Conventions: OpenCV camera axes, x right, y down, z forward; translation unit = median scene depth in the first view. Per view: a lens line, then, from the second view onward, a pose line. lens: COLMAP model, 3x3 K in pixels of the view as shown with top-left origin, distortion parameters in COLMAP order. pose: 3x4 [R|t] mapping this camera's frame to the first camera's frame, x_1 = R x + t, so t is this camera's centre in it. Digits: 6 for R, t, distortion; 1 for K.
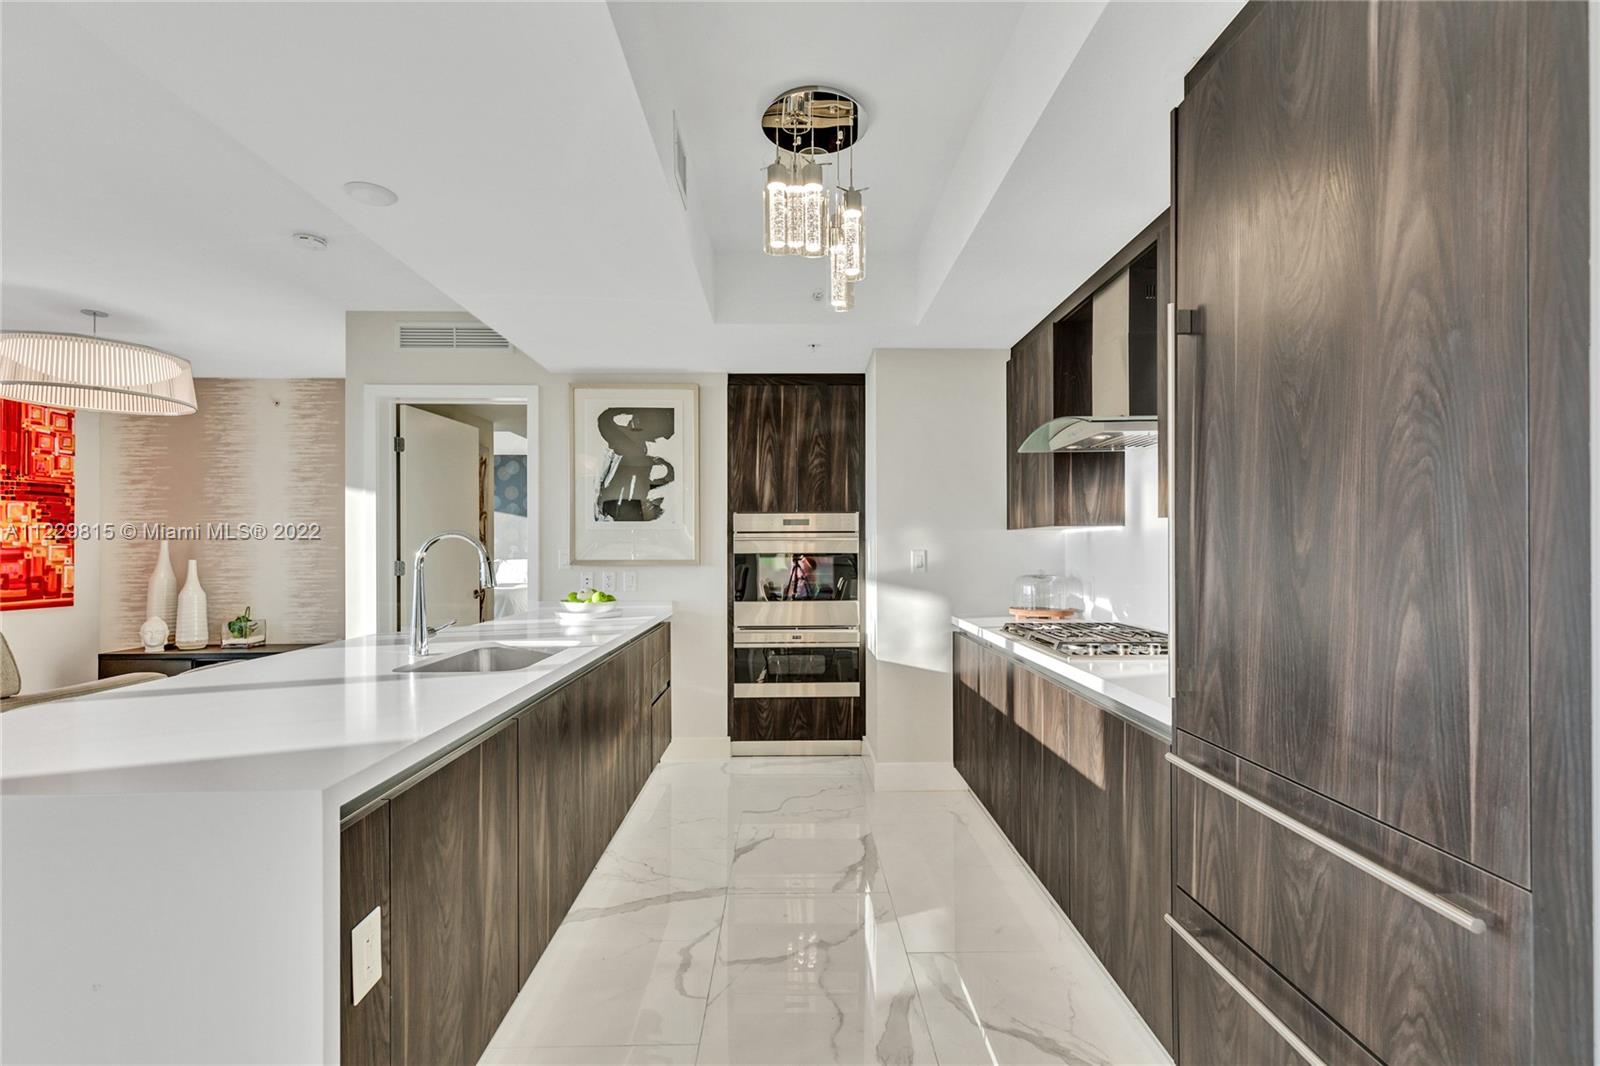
lens RADIAL K [[719.0, 0, 797.3], [0, 719.0, 540.7], [0, 0, 1]] dist [0.011946, -0.002141]
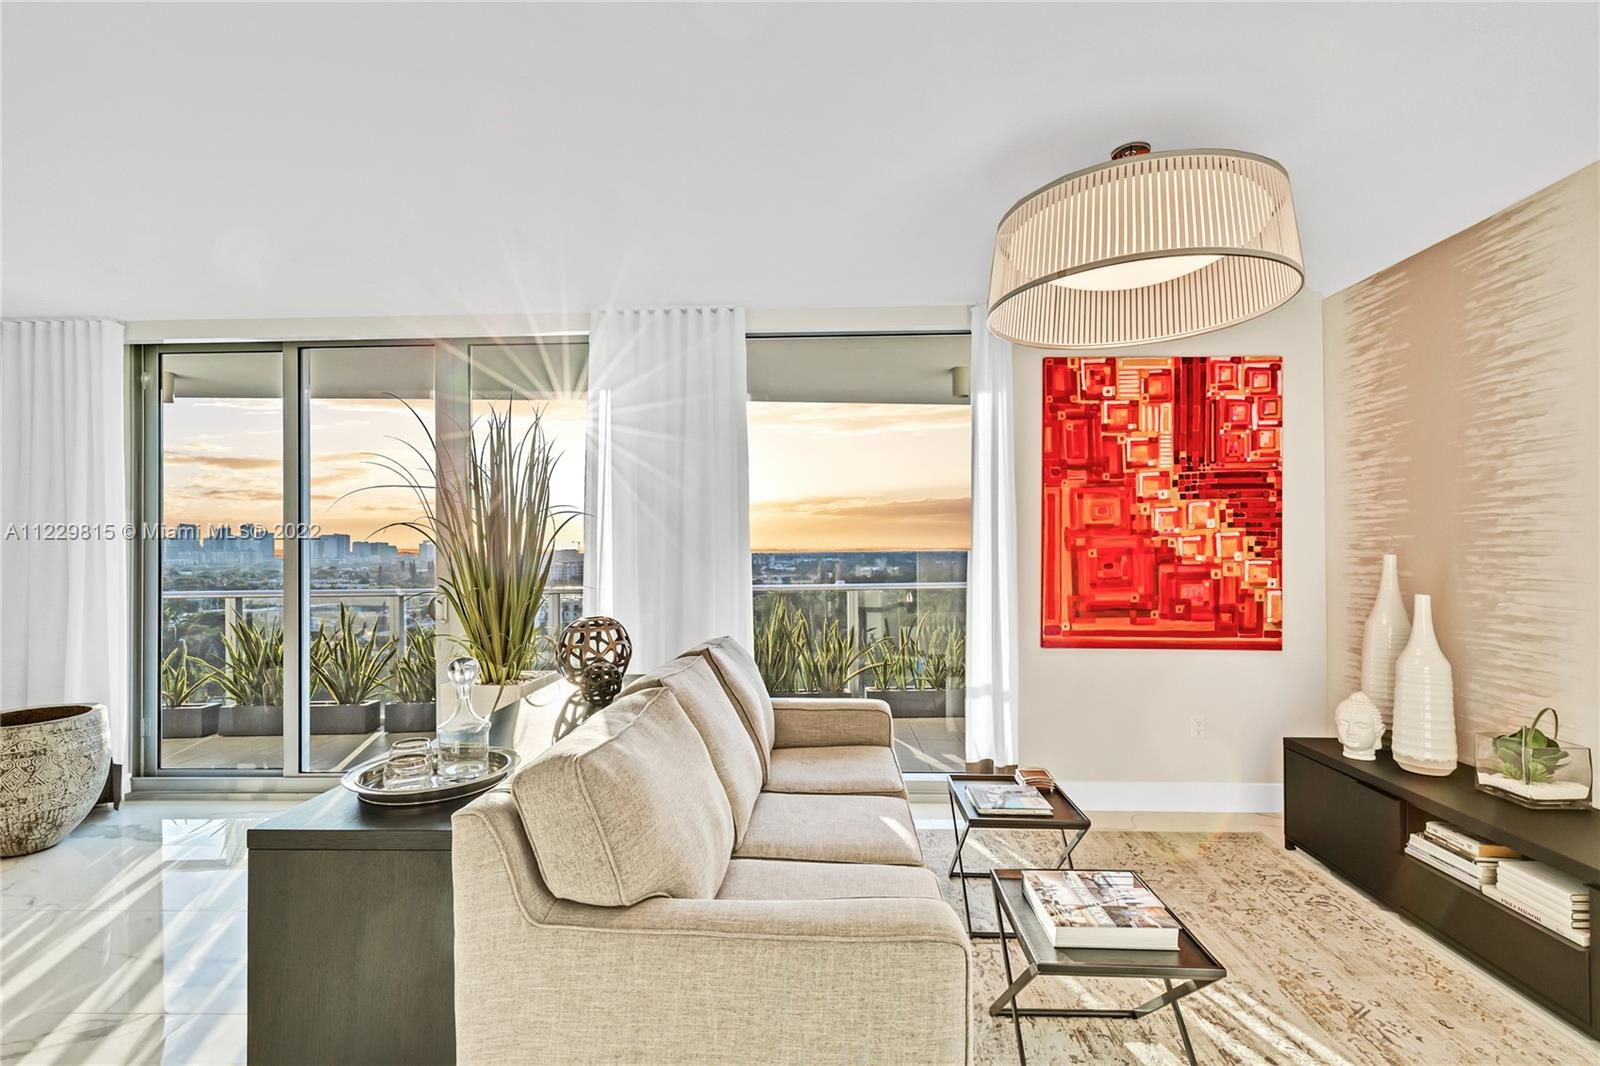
lens RADIAL K [[719.0, 0, 812.0], [0, 719.0, 543.2], [0, 0, 1]] dist [0.011946, -0.002141]
pose [[-0.038873, -0.000461, -0.999244, -0.368882], [0.010665, 0.999943, -0.000876, -0.015710], [0.999187, -0.010691, -0.038866, 0.697816]]
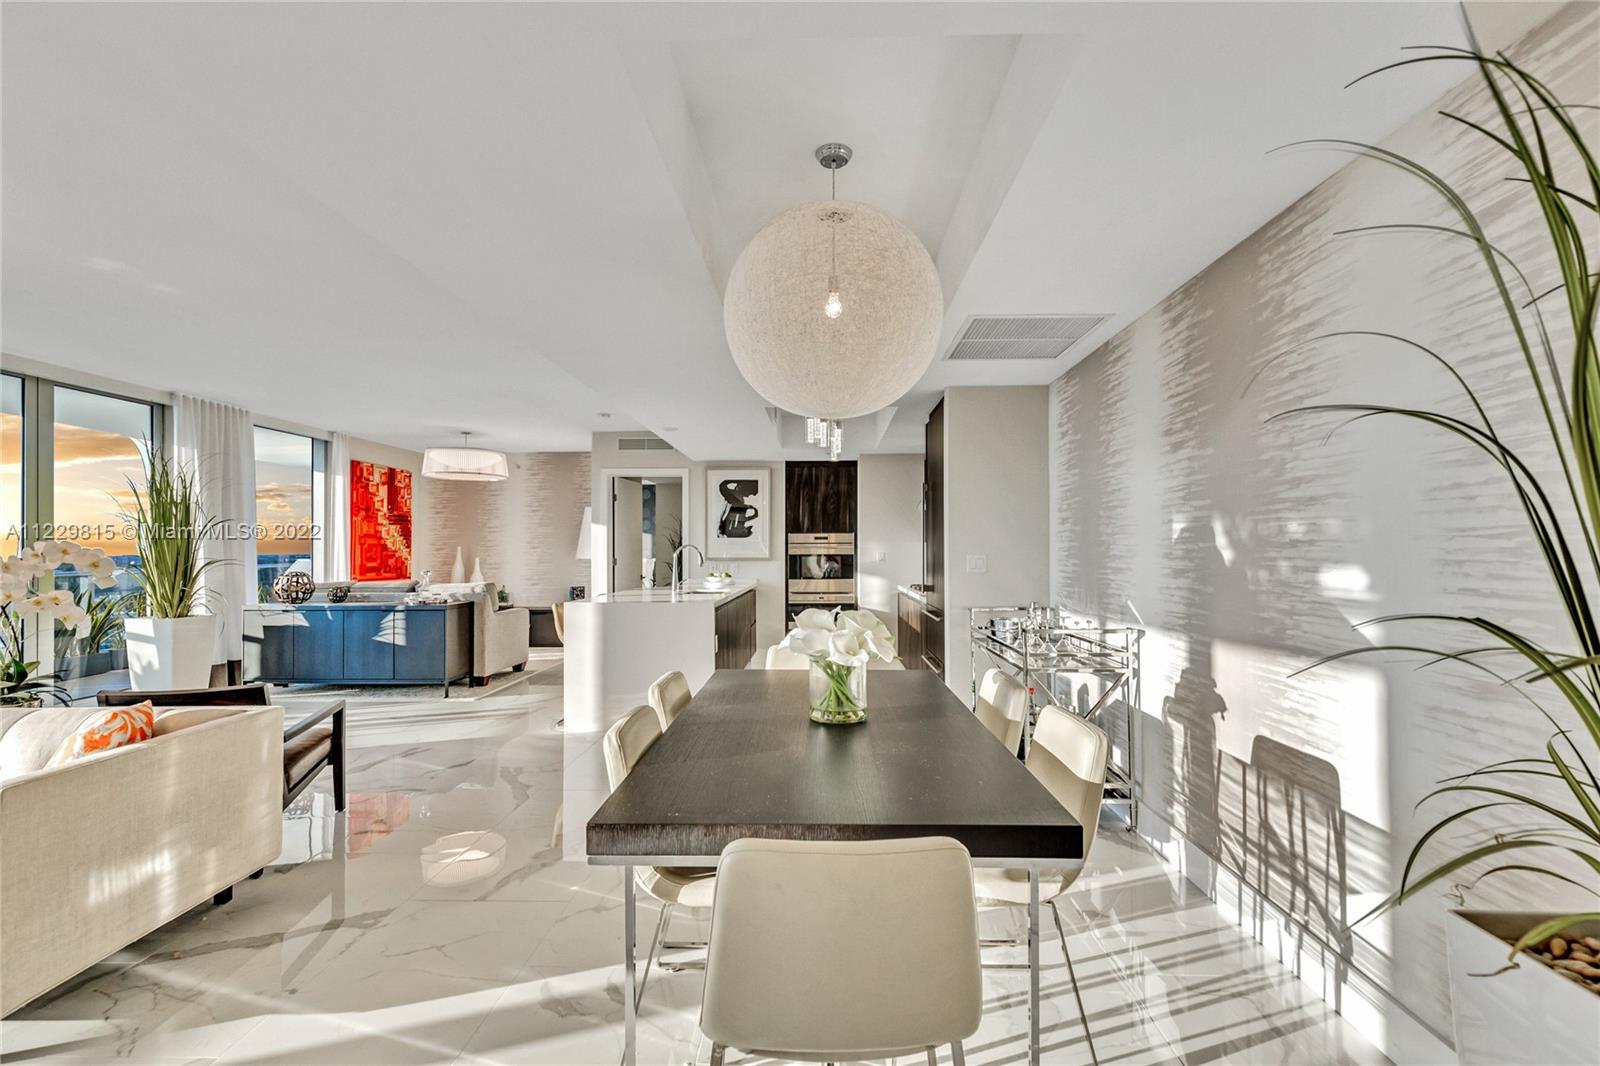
lens RADIAL K [[719.0, 0, 802.7], [0, 719.0, 542.6], [0, 0, 1]] dist [0.011946, -0.002141]
pose [[0.999143, 0.001707, -0.041349, 0.026769], [-0.001871, 0.999990, -0.003939, -0.006009], [0.041342, 0.004013, 0.999137, -0.831019]]
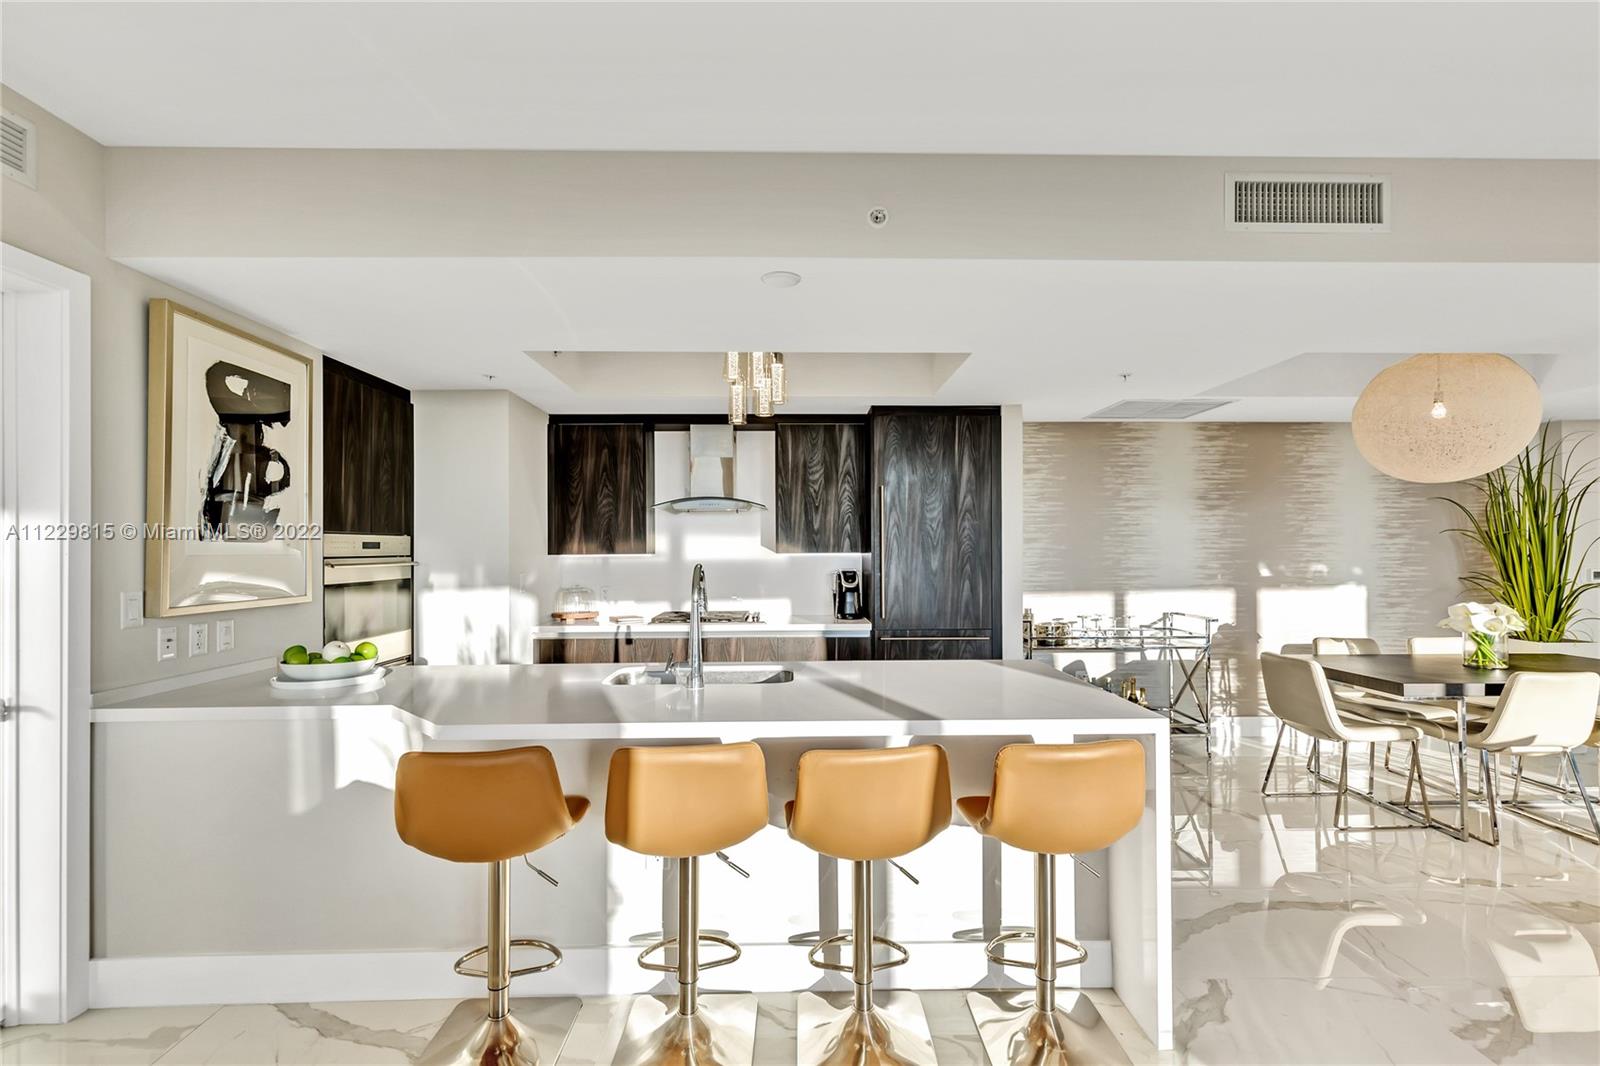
lens RADIAL K [[719.0, 0, 806.8], [0, 719.0, 546.5], [0, 0, 1]] dist [0.011946, -0.002141]
pose [[-0.016880, 0.009175, 0.999815, -0.792097], [-0.004083, 0.999949, -0.009245, -0.016614], [-0.999849, -0.004239, -0.016842, 0.440352]]
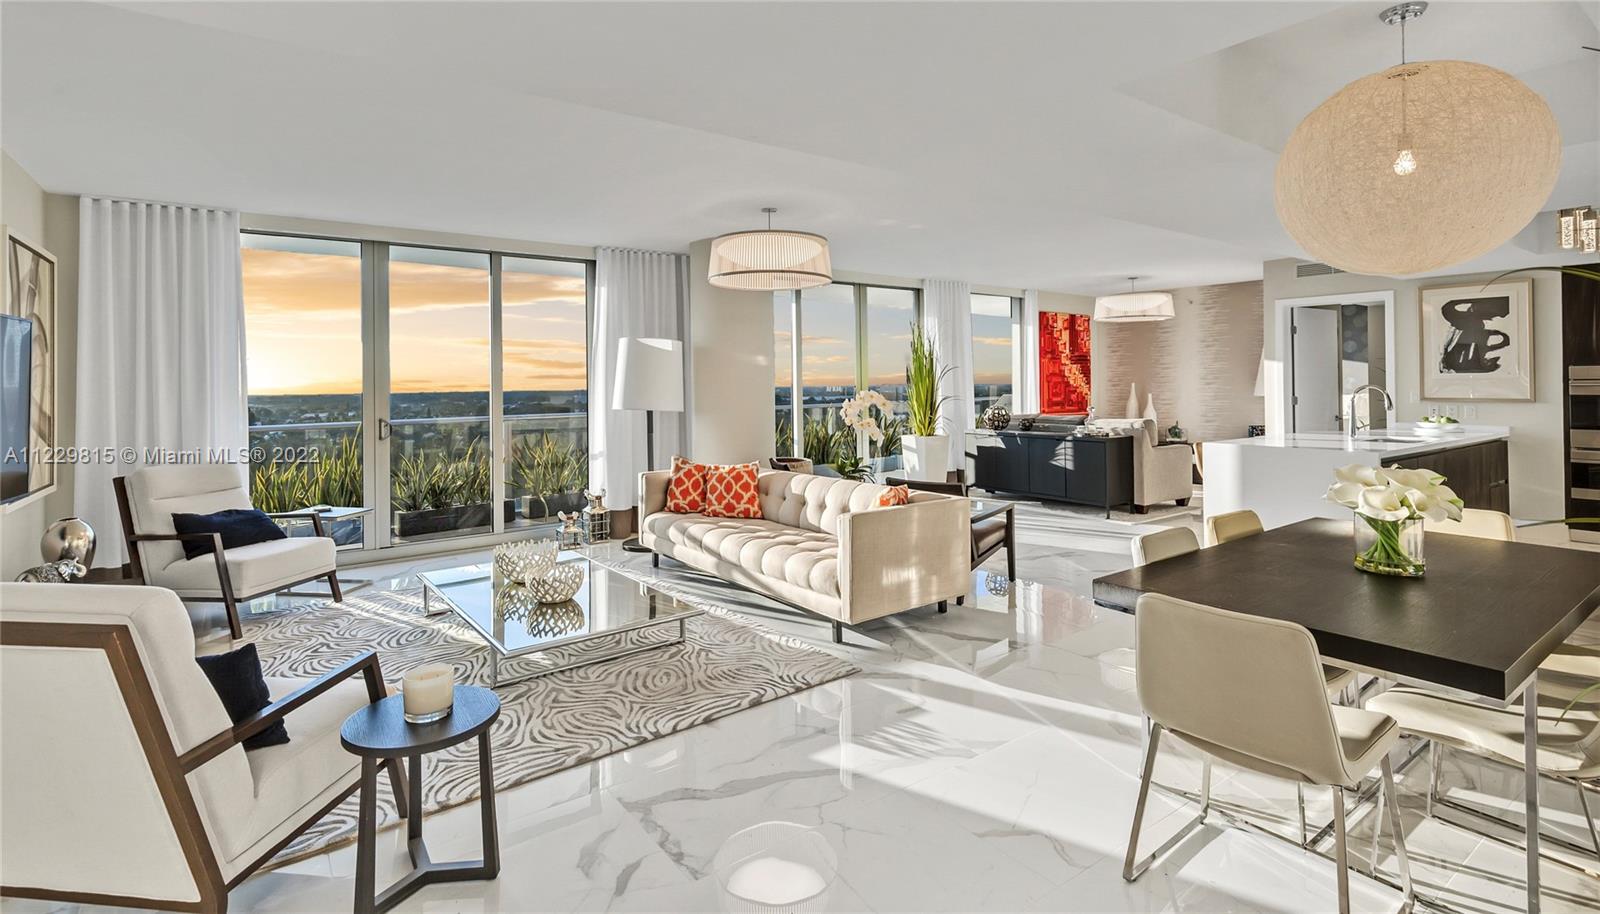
lens RADIAL K [[748.4, 0, 767.8], [0, 748.4, 377.4], [0, 0, 1]] dist [0.003001, -0.000279]
pose [[0.559377, -0.006577, -0.828887, 0.226124], [0.012079, 0.999927, 0.000217, -0.031614], [0.828825, -0.010134, 0.559416, -1.004648]]
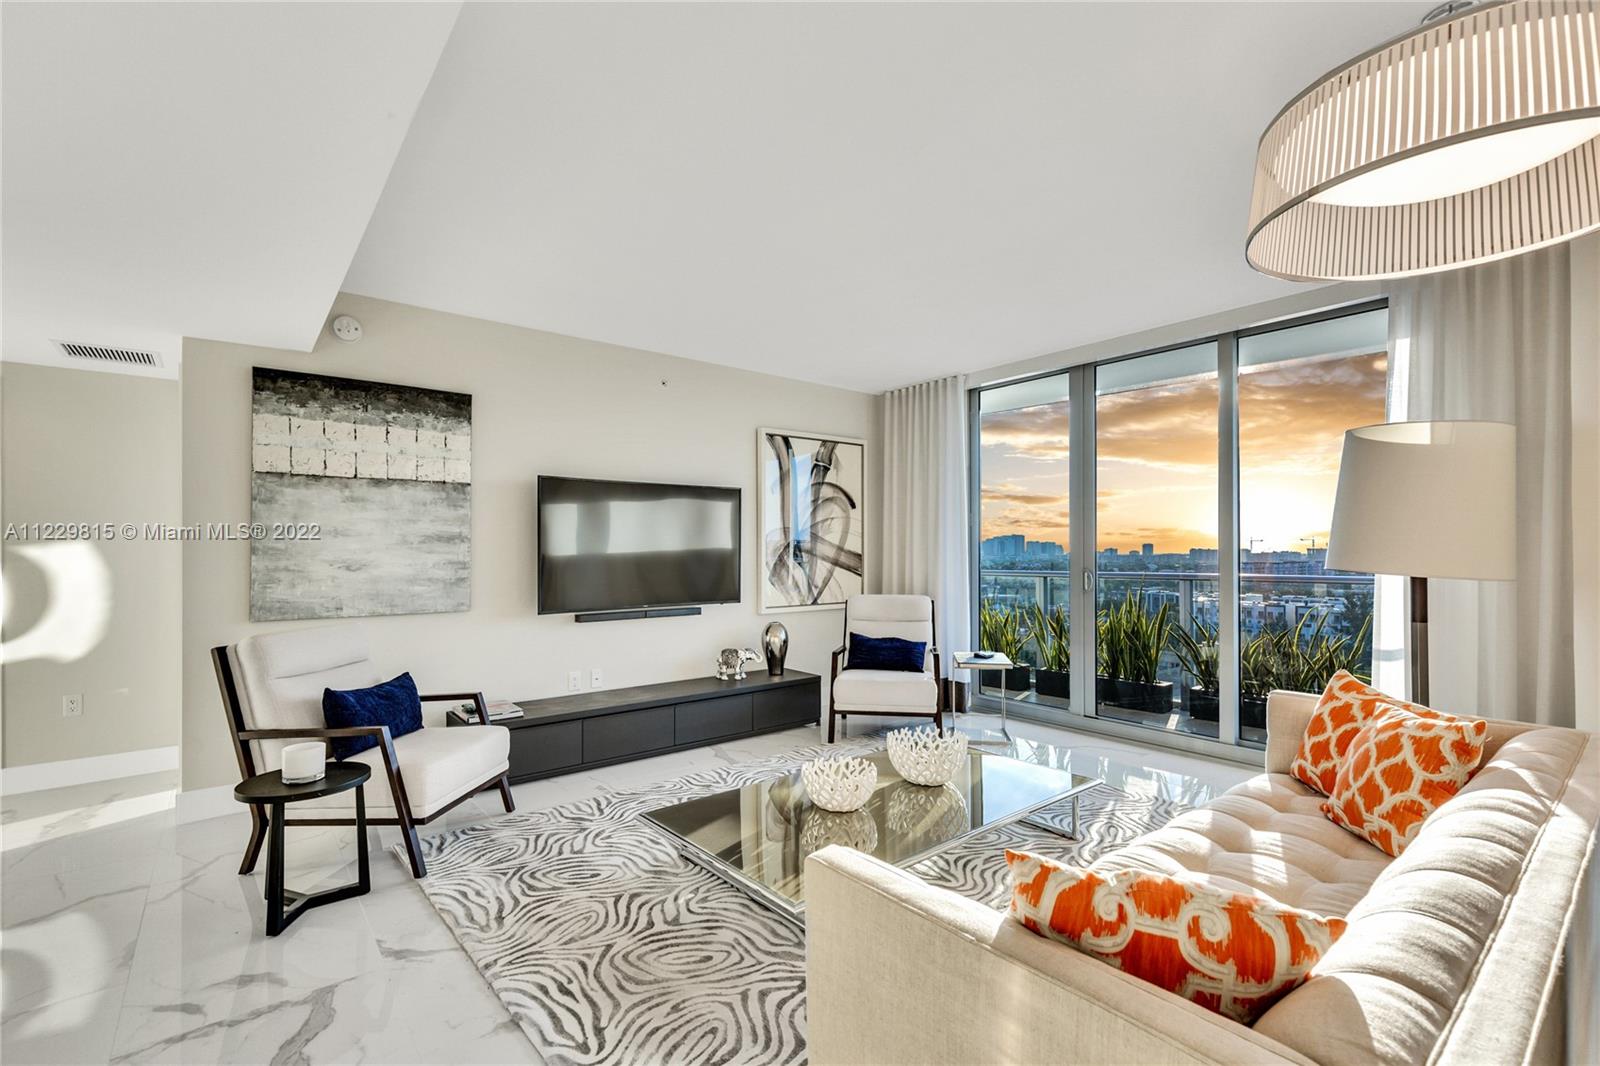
lens RADIAL K [[719.0, 0, 808.1], [0, 719.0, 540.6], [0, 0, 1]] dist [0.011946, -0.002141]
pose [[-0.780858, 0.001558, -0.624707, -0.222369], [0.011689, 0.999858, -0.012118, -0.000726], [0.624600, -0.016765, -0.780765, -0.243117]]
